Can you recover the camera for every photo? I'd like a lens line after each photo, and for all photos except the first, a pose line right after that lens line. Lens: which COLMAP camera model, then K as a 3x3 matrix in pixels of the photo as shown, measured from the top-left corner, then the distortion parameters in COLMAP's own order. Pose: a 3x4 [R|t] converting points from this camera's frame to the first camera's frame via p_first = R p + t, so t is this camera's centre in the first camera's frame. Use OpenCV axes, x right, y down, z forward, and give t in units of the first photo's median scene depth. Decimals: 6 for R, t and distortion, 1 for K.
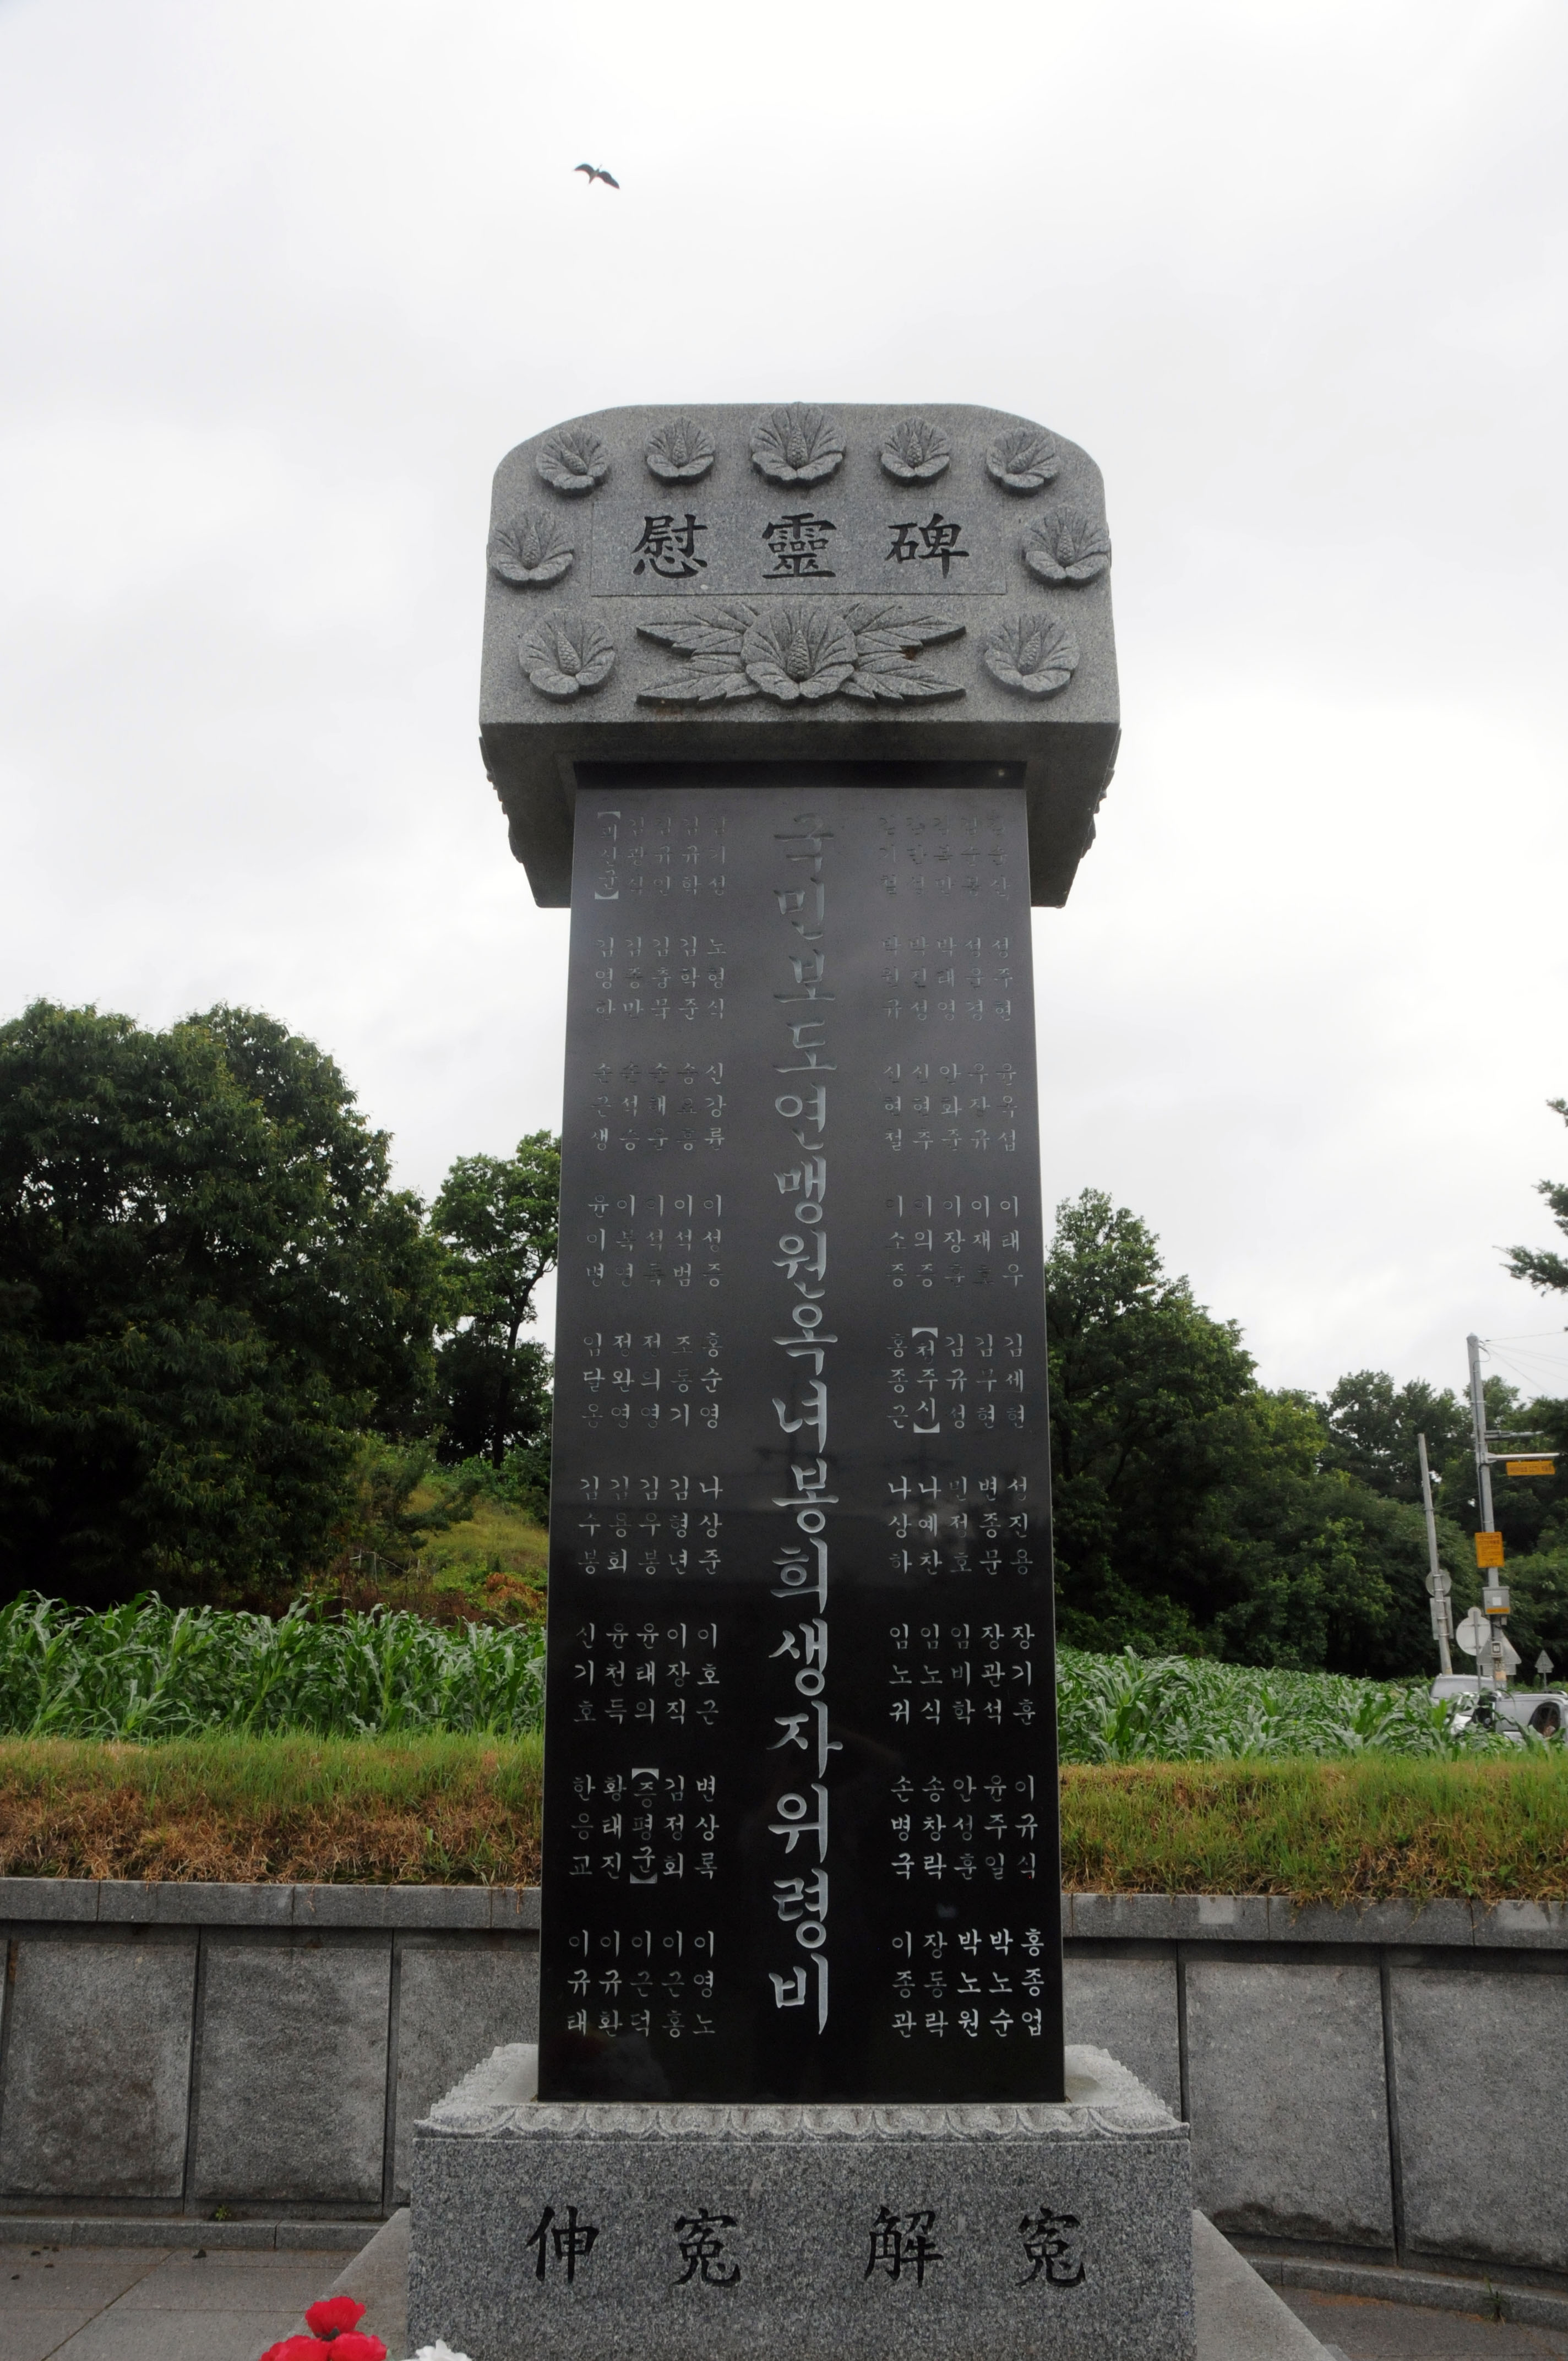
lens RADIAL K [[1838.0, 0, 820.0], [0, 1838.0, 1257.4], [0, 0, 1]] dist [-0.153315, 0.123849]
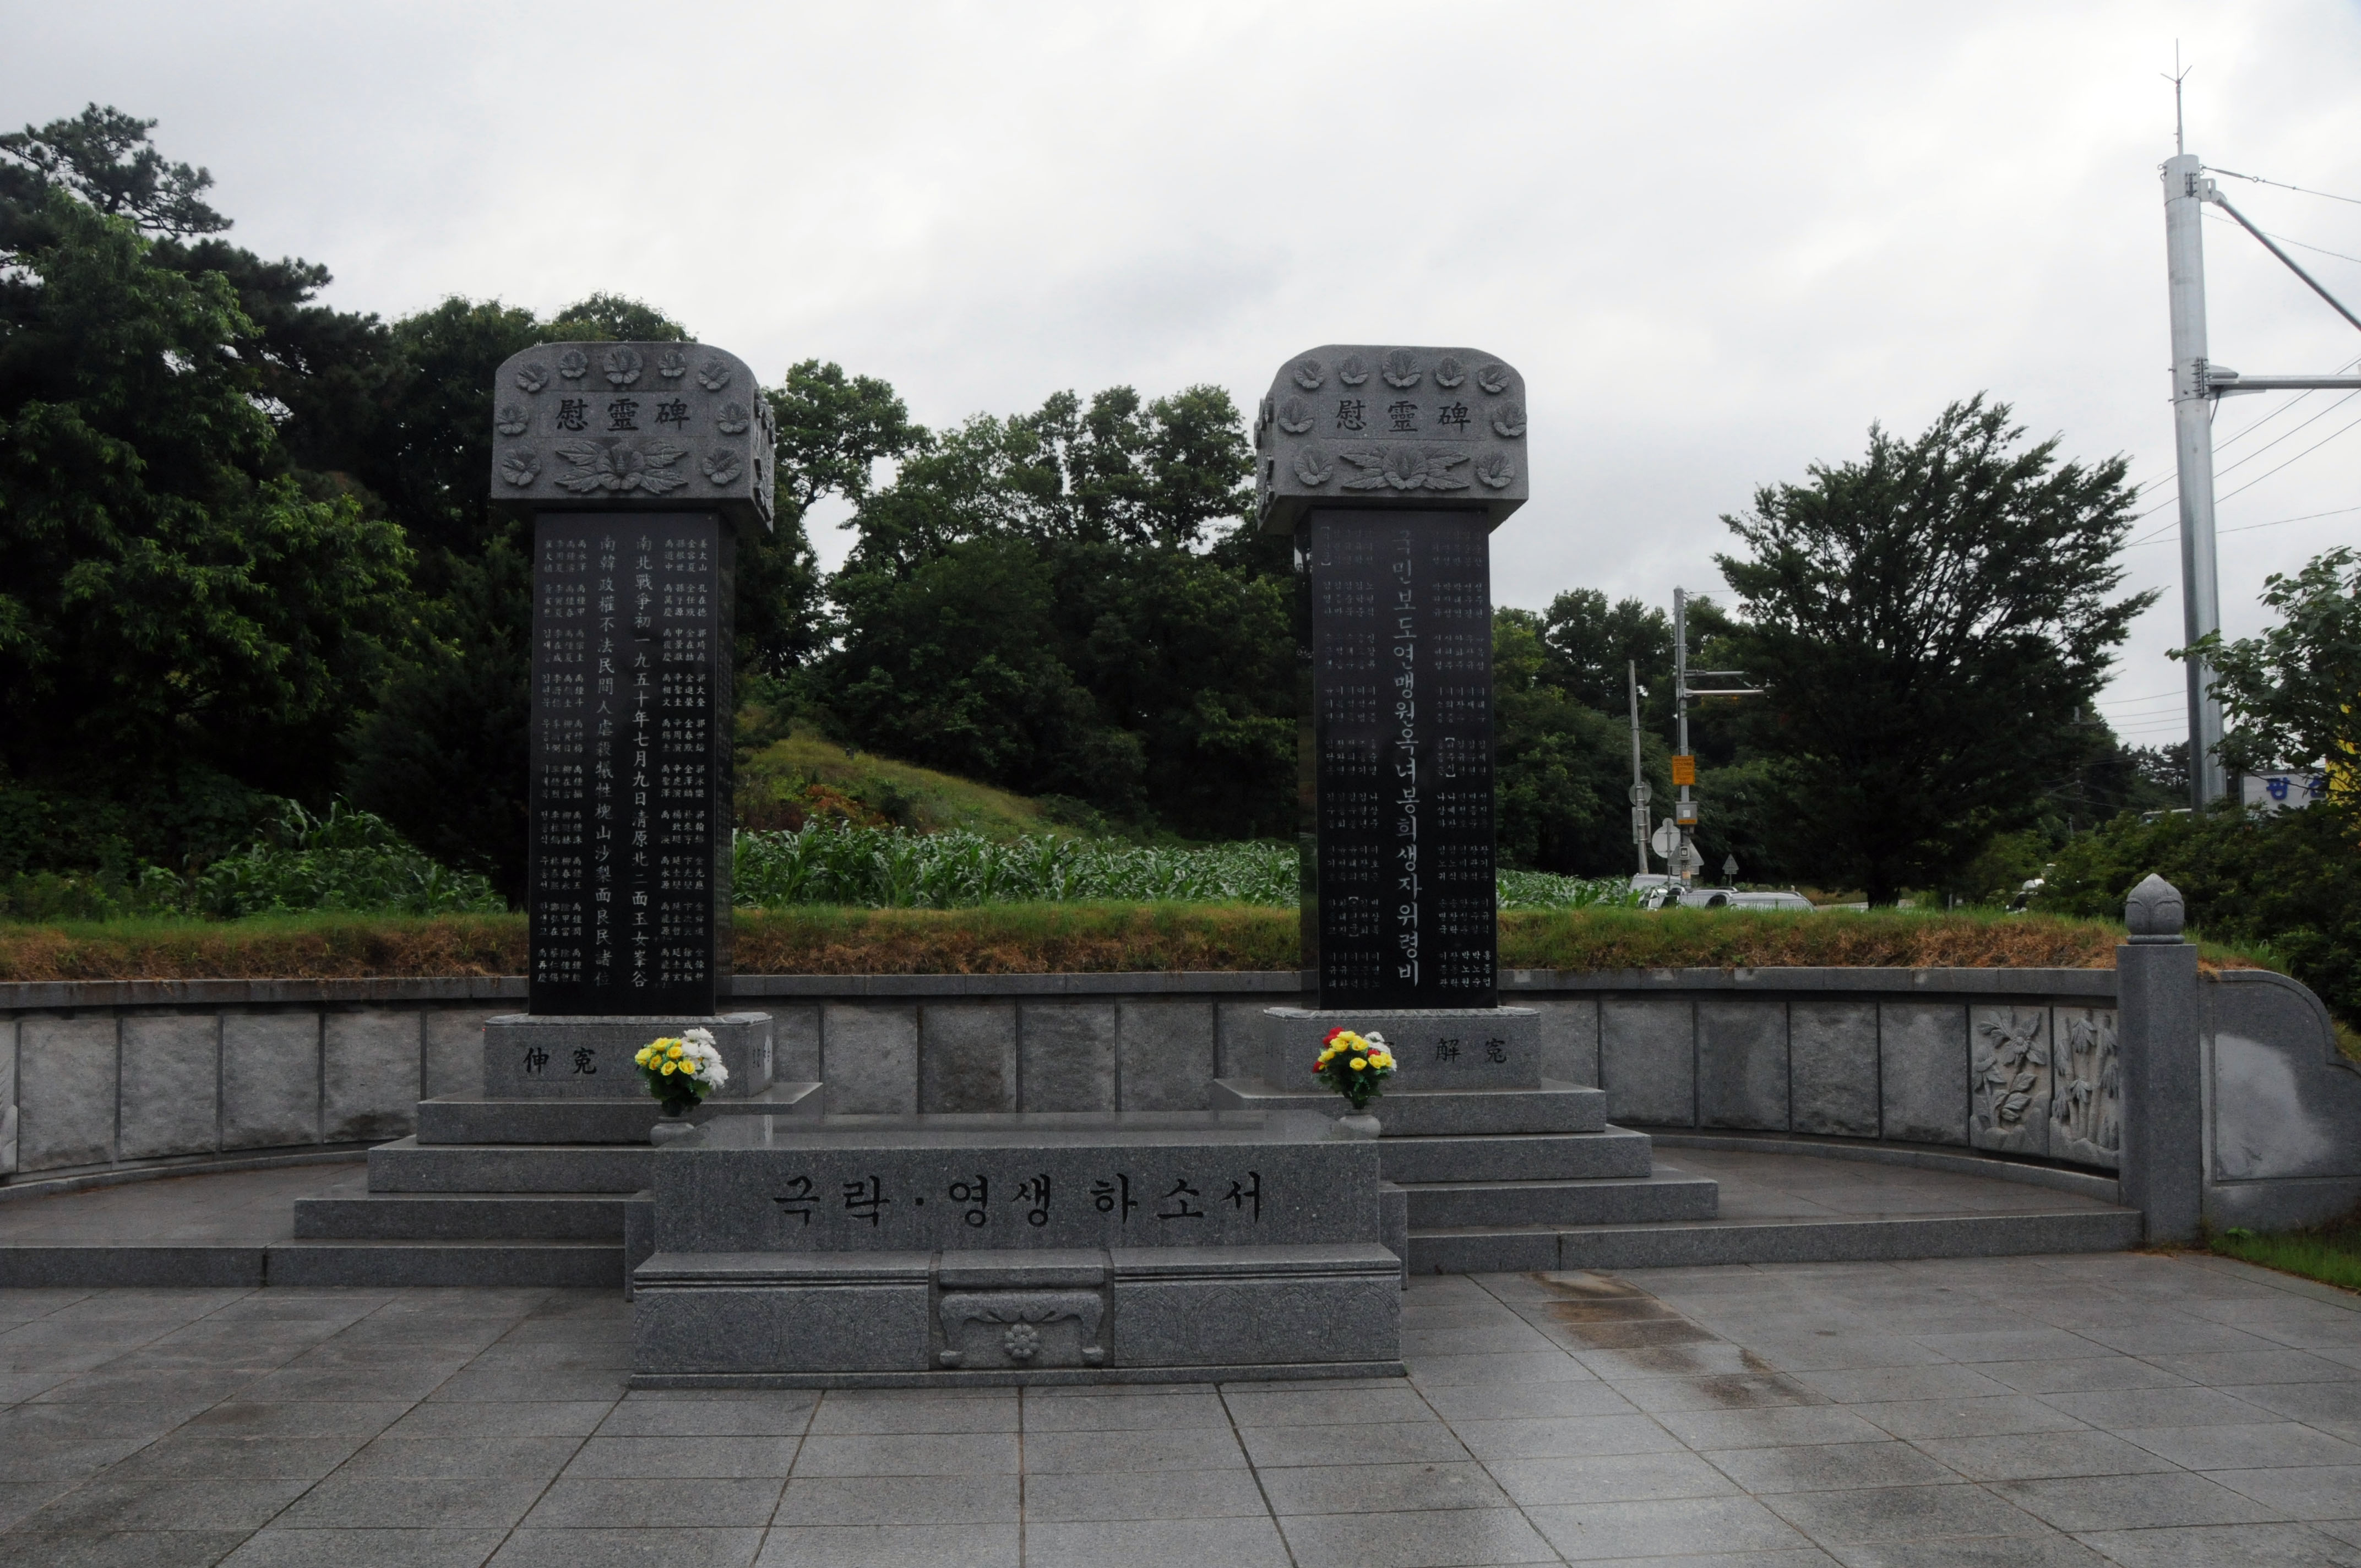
lens RADIAL K [[1788.7, 0, 1175.7], [0, 1788.7, 857.6], [0, 0, 1]] dist [-0.129605, 0.004213]
pose [[0.997597, -0.004170, 0.069160, -0.486230], [-0.010799, 0.976632, 0.214648, -0.320897], [-0.068439, -0.214879, 0.974240, -1.446473]]
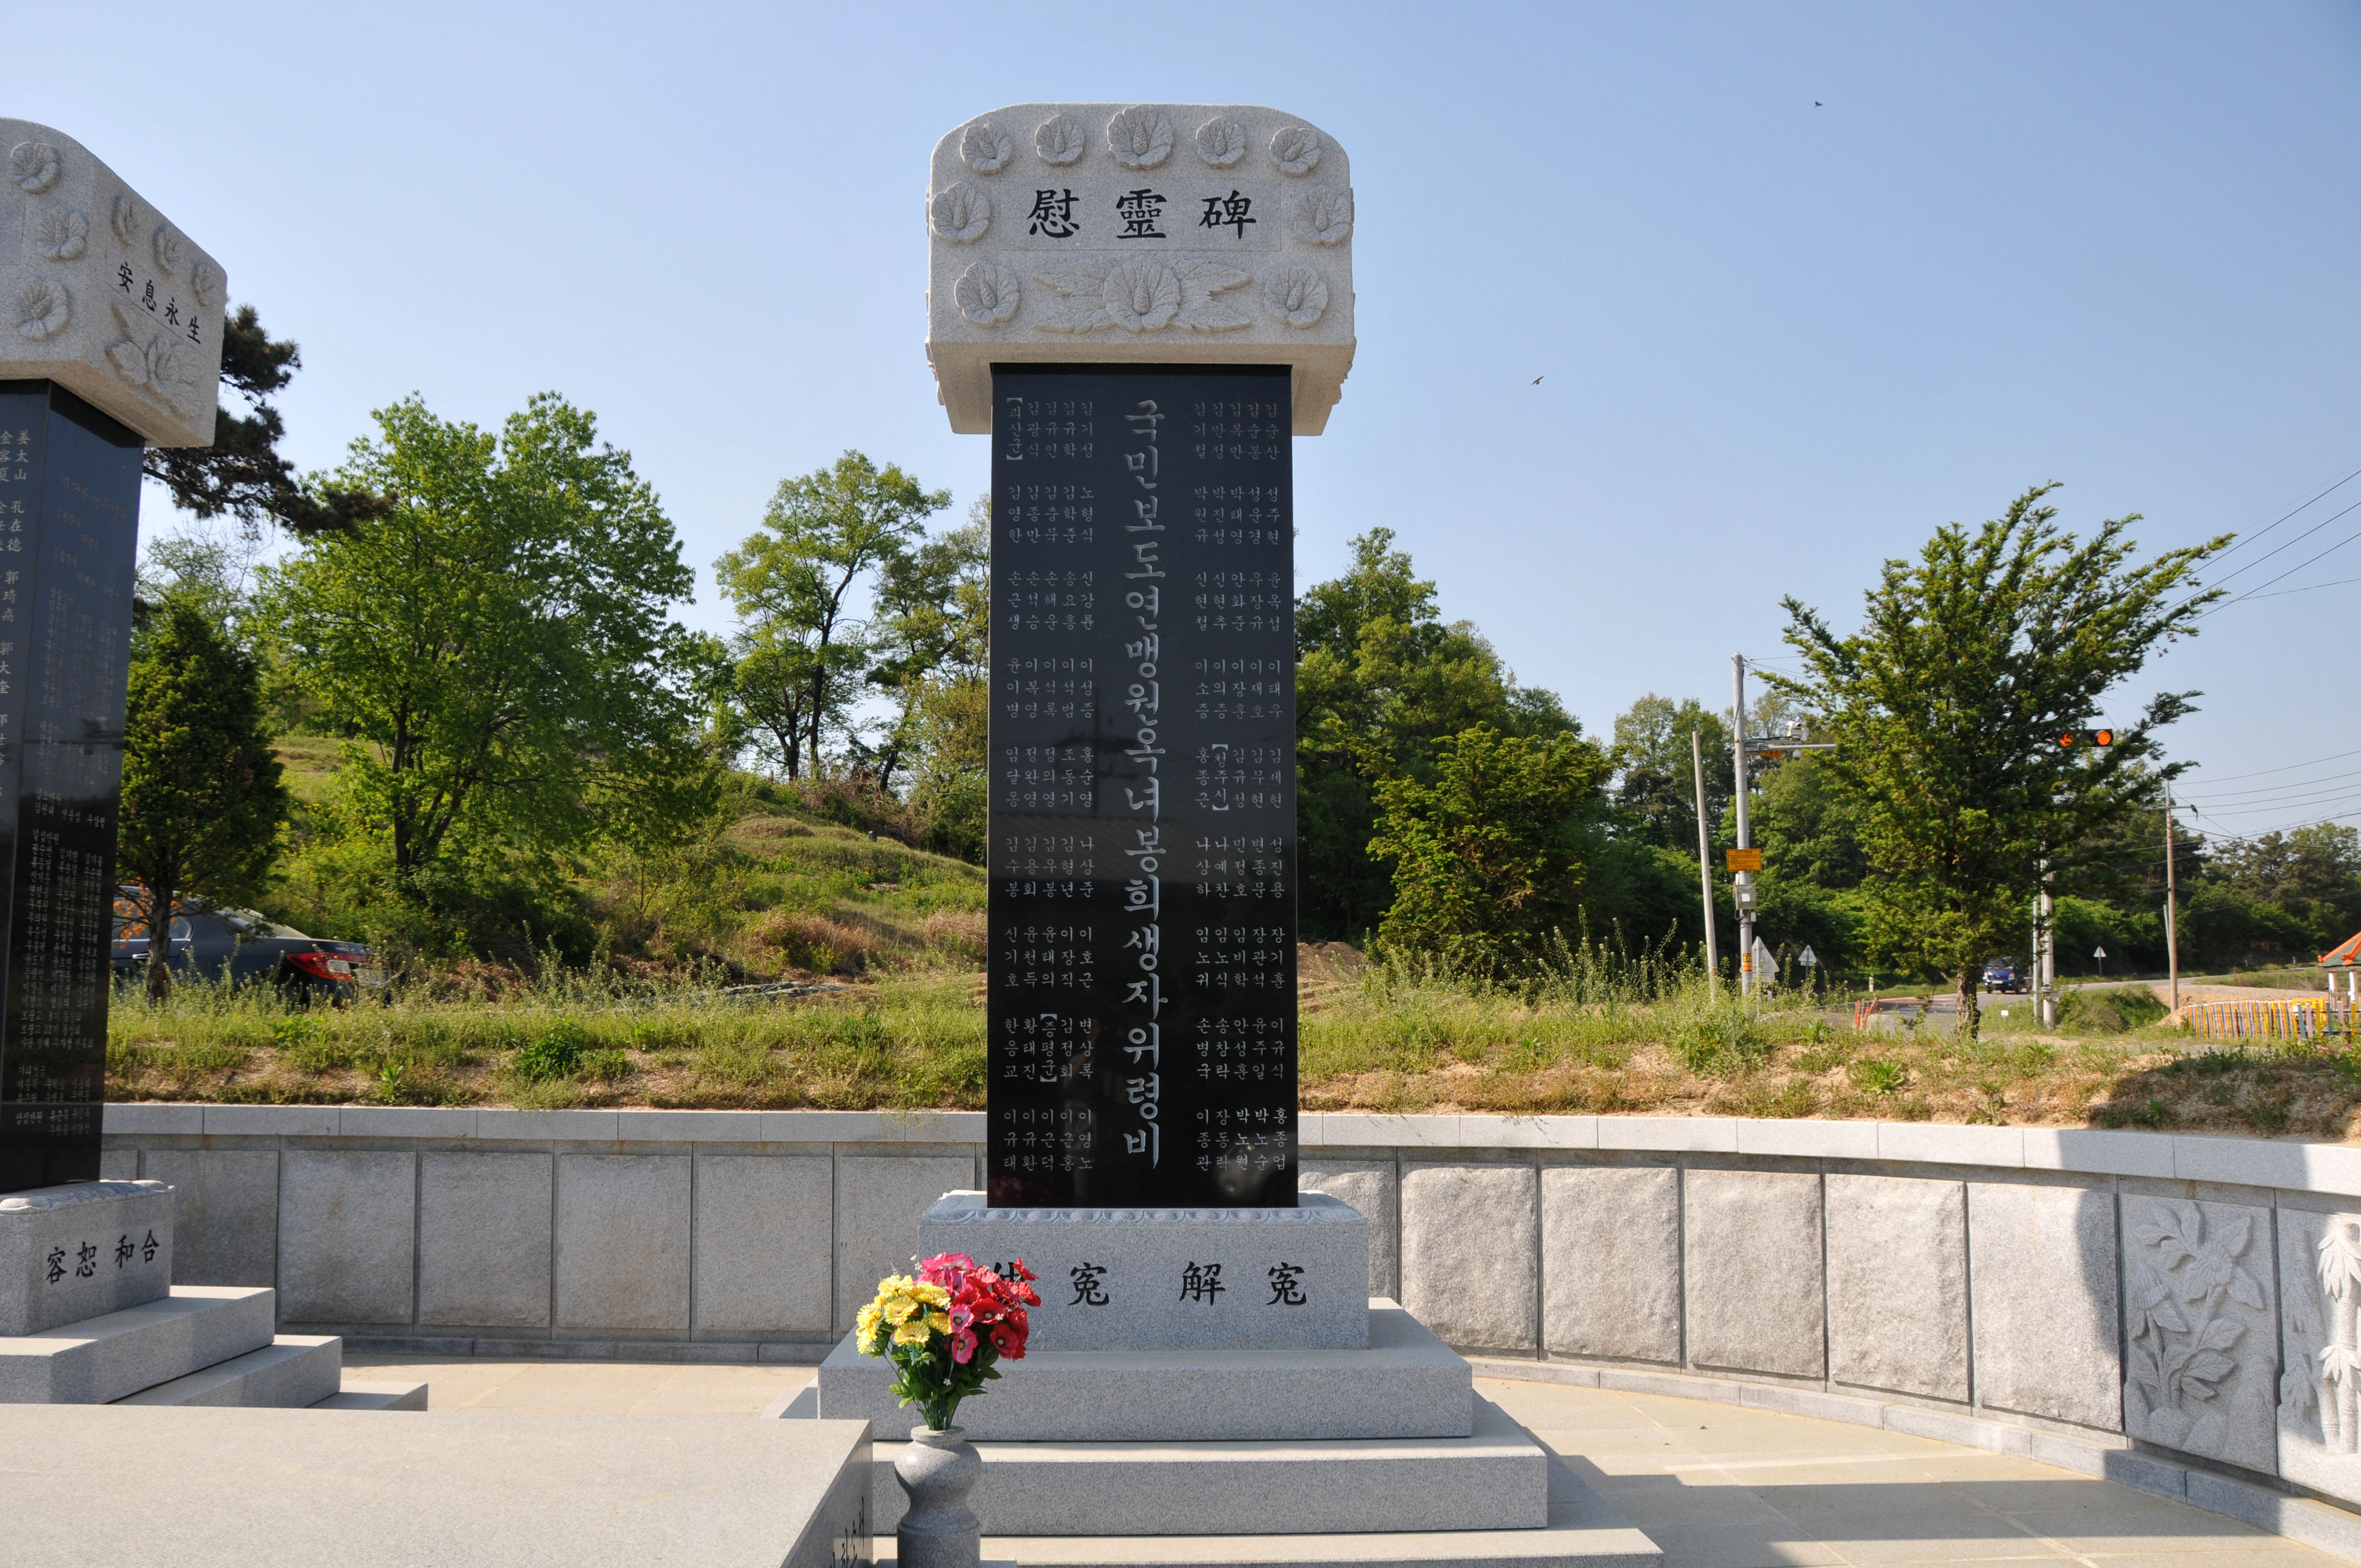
lens RADIAL K [[1788.7, 0, 1175.7], [0, 1788.7, 857.6], [0, 0, 1]] dist [-0.129605, 0.004213]
pose [[0.999922, 0.001206, 0.012397, -0.000726], [-0.003170, 0.987164, 0.159676, -0.103669], [-0.012045, -0.159703, 0.987092, -0.507860]]
